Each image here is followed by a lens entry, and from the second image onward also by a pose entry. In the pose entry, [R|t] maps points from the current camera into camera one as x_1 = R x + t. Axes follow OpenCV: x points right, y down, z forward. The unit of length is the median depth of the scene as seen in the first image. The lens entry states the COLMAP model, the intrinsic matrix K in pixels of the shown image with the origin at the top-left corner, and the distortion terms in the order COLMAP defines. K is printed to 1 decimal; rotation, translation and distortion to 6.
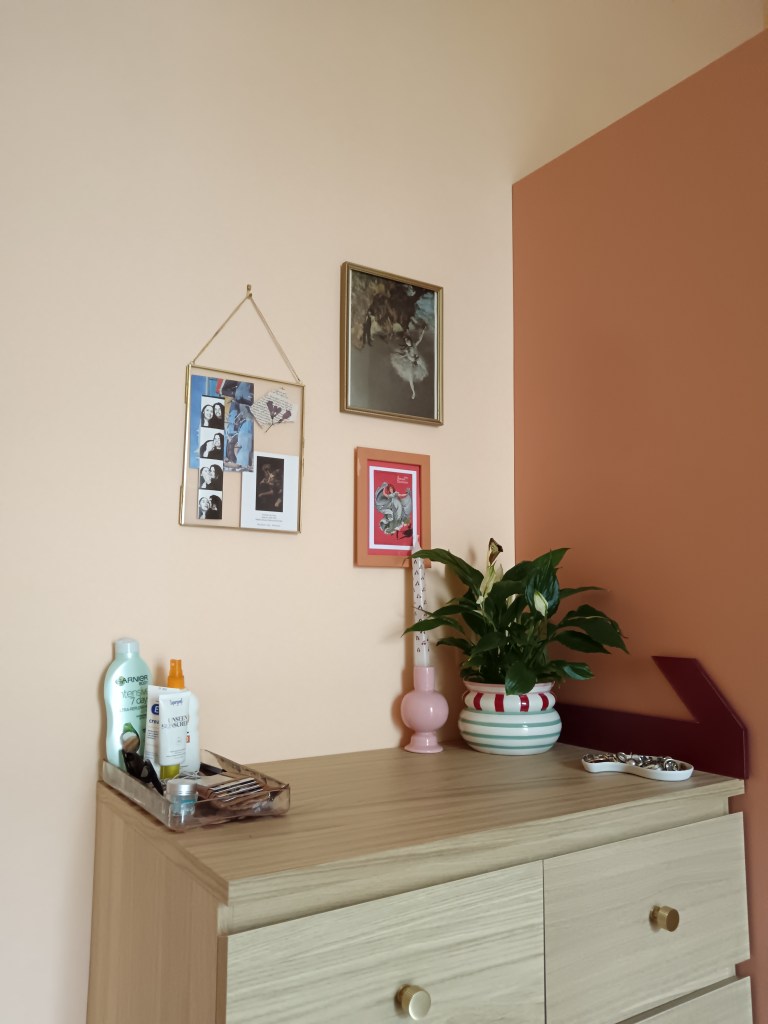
lens RADIAL K [[832.8, 0, 382.4], [0, 832.8, 511.7], [0, 0, 1]] dist [-0.016874, -0.009776]
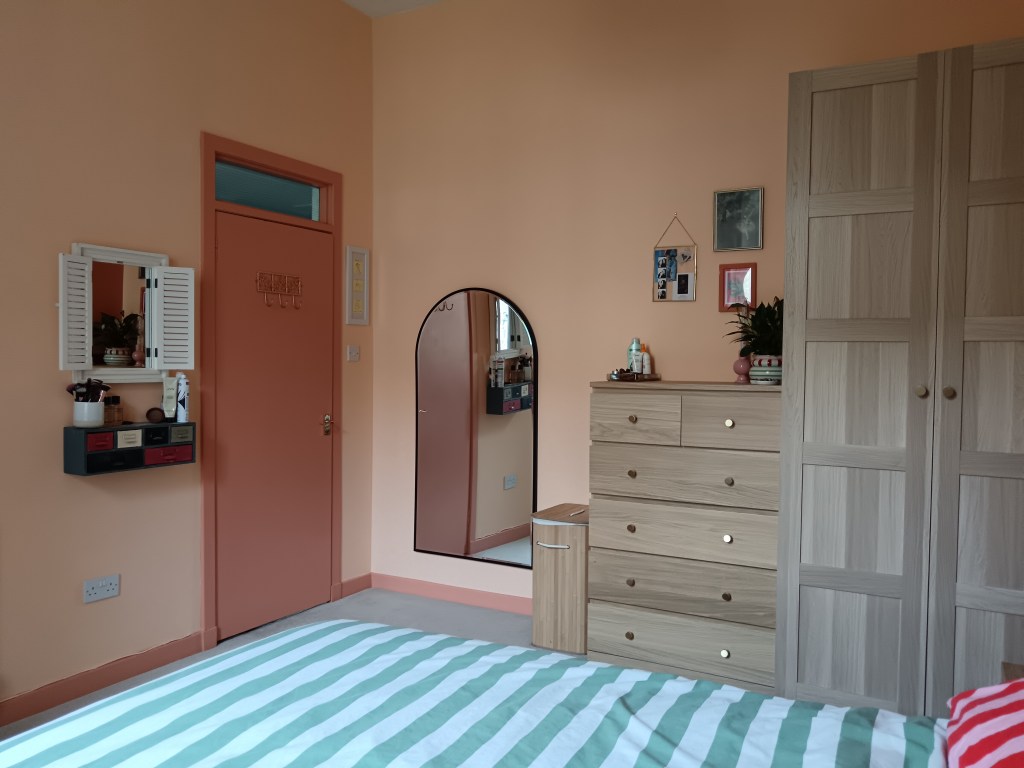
lens RADIAL K [[792.3, 0, 511.6], [0, 792.3, 383.4], [0, 0, 1]] dist [-0.006112, 0.000775]
pose [[0.477221, 0.014521, -0.878663, 1.966260], [0.091047, 0.993666, 0.065872, 0.072071], [0.874054, -0.111435, 0.472876, -0.818760]]
